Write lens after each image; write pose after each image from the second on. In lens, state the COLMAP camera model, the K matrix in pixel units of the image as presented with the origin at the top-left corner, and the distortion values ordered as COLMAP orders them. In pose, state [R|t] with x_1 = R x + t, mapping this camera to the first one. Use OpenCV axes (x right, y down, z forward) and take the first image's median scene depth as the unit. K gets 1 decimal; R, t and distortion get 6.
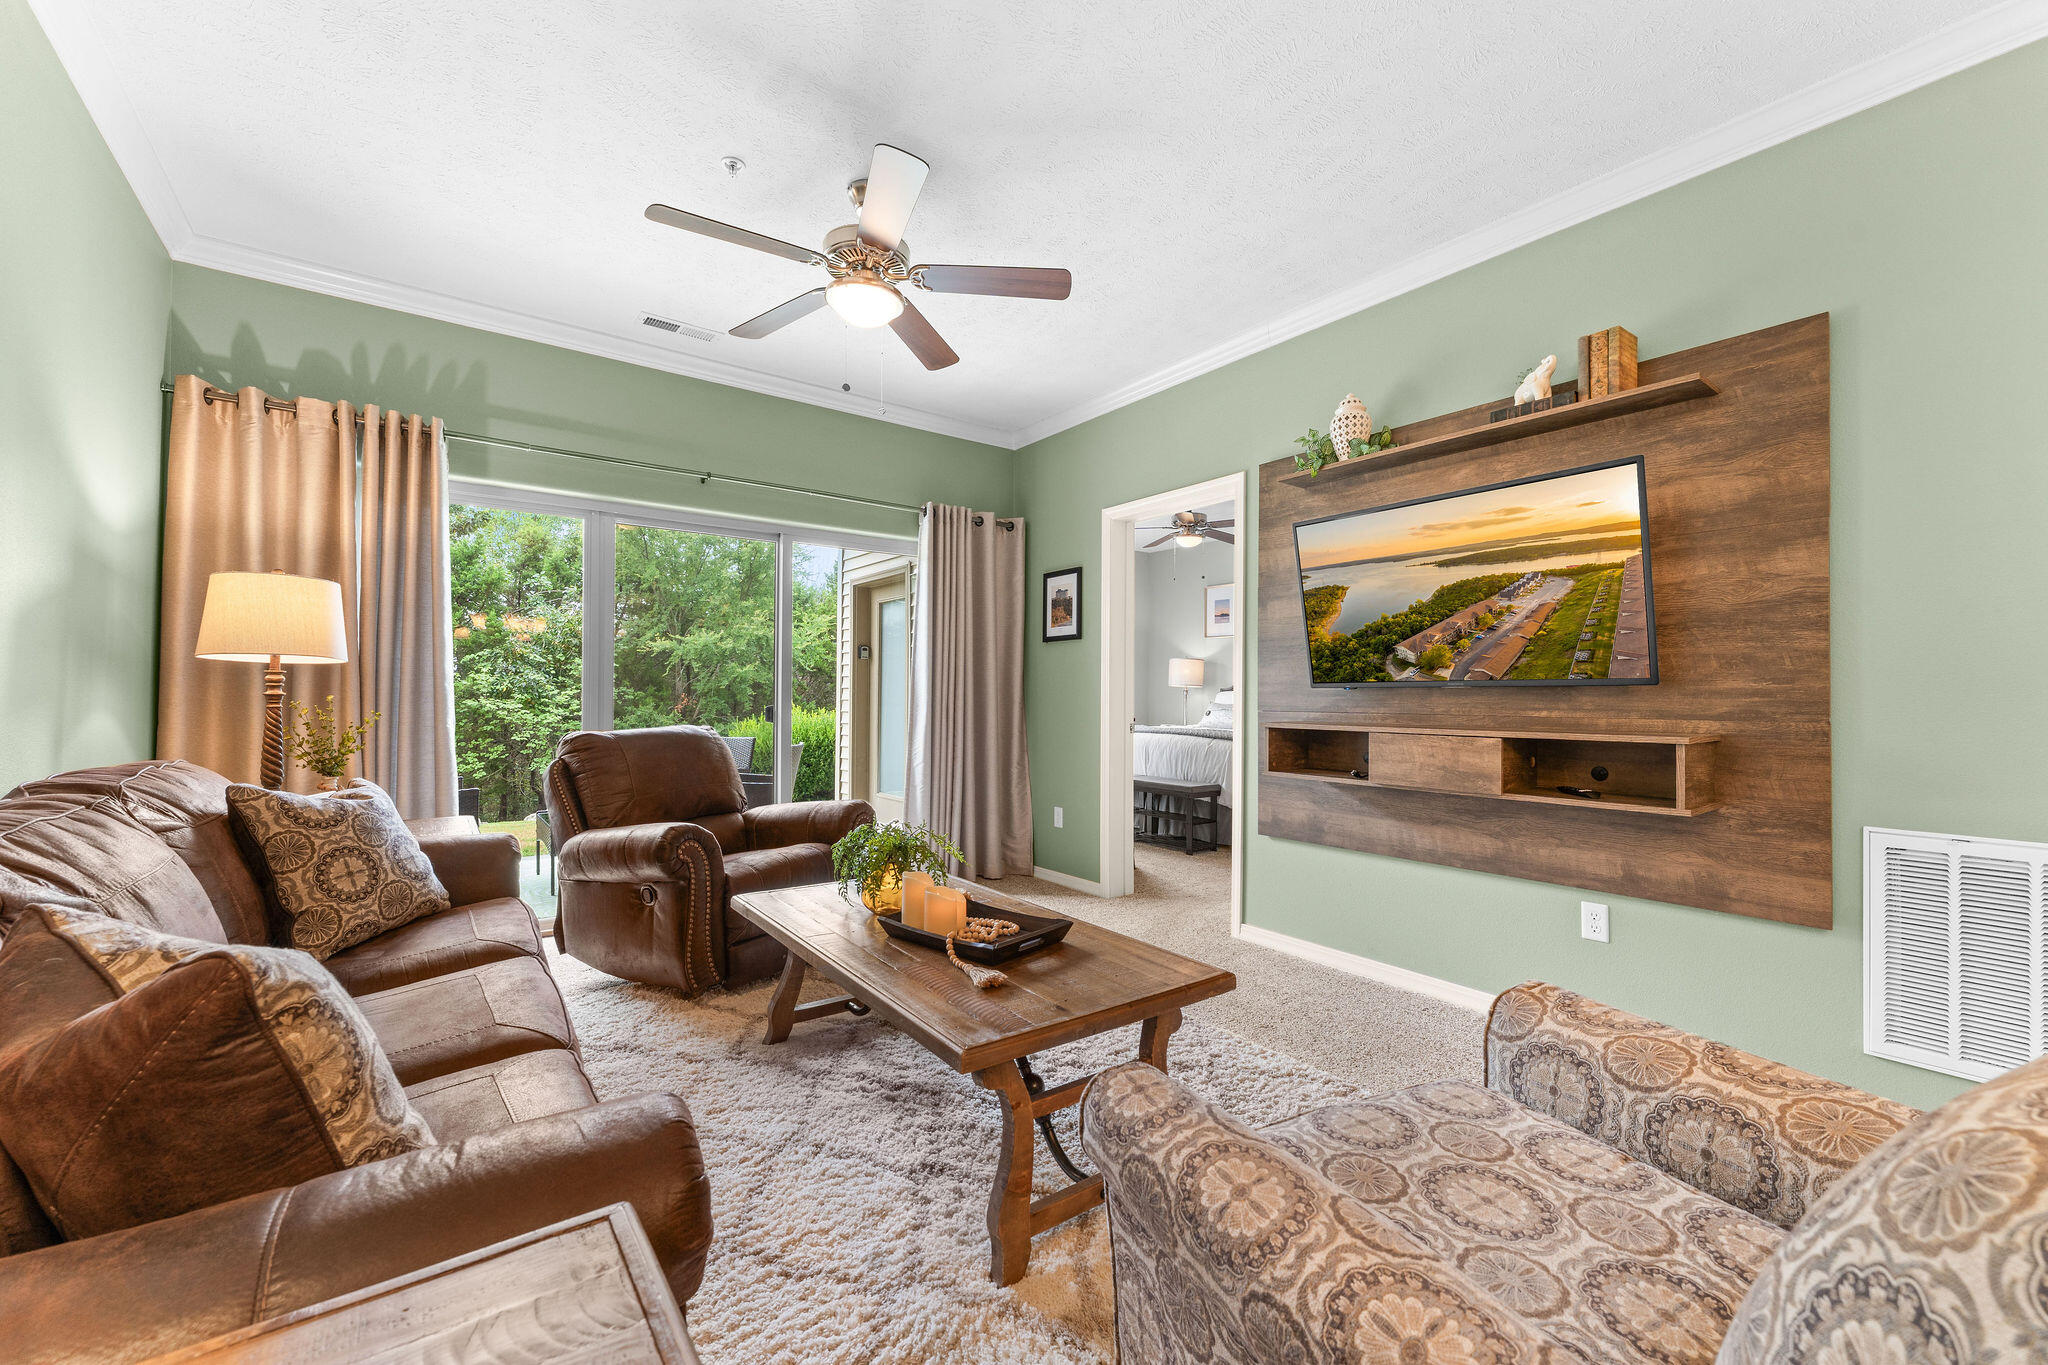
lens RADIAL K [[813.2, 0, 1011.8], [0, 813.2, 690.1], [0, 0, 1]] dist [-0.000266, -0.002103]
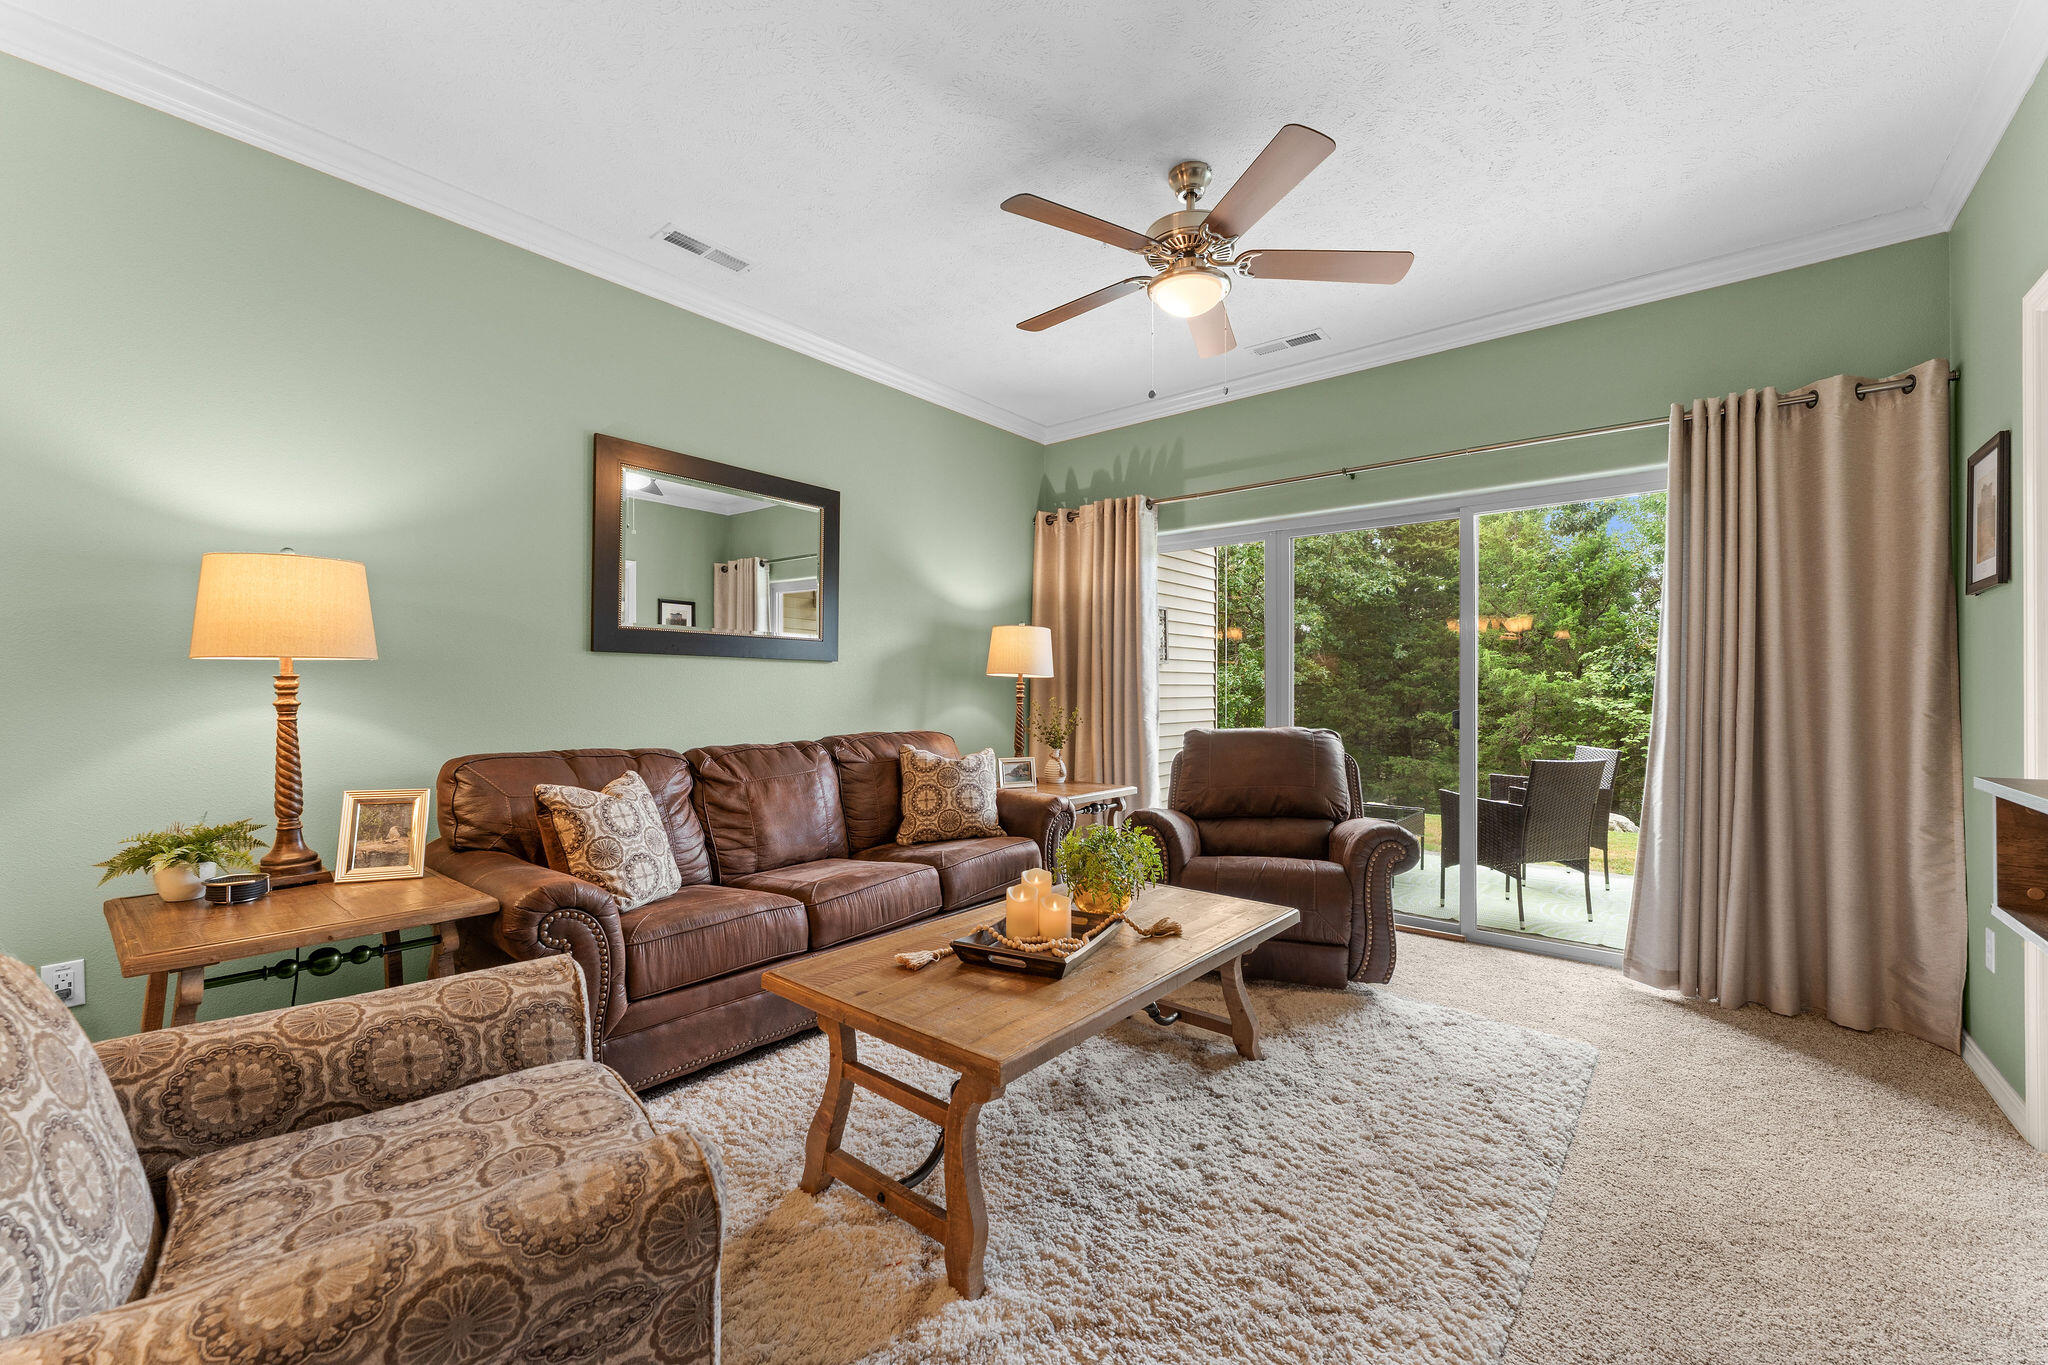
lens RADIAL K [[813.2, 0, 1018.9], [0, 813.2, 688.1], [0, 0, 1]] dist [-0.000266, -0.002103]
pose [[0.248002, -0.005649, -0.968743, 0.671624], [0.006489, 0.999970, -0.004170, -0.005083], [0.968738, -0.005252, 0.248031, 0.541662]]
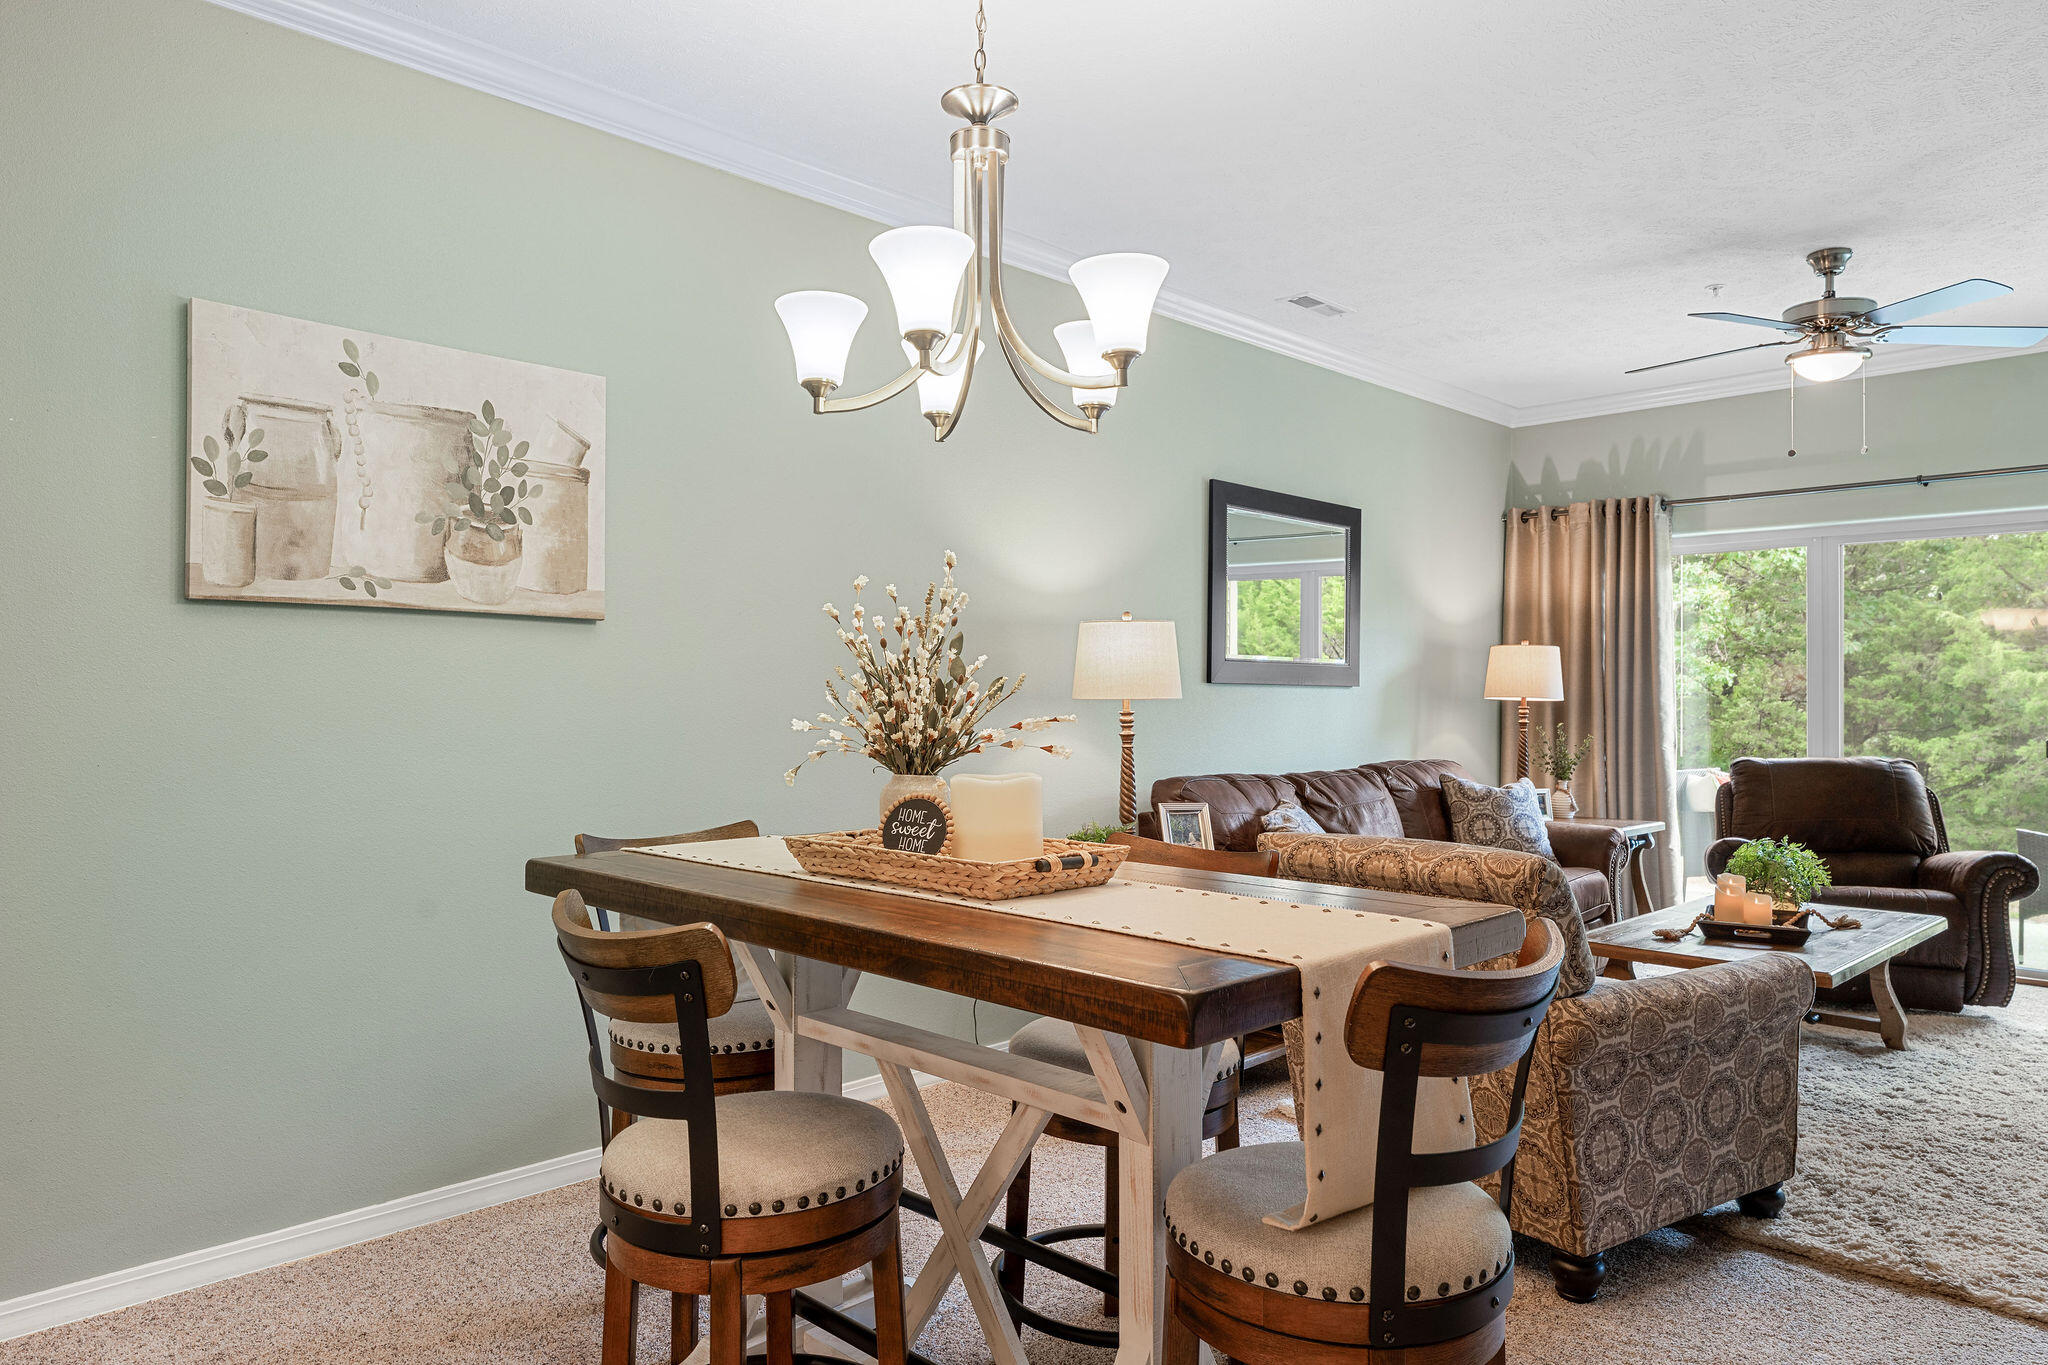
lens RADIAL K [[1338.0, 0, 1023.8], [0, 1338.0, 684.0], [0, 0, 1]] dist [0.003876, 0.000275]
pose [[0.163982, -0.013270, -0.986374, 1.313783], [0.006381, 0.999903, -0.012391, -0.038414], [0.986443, -0.004262, 0.164050, -0.310009]]
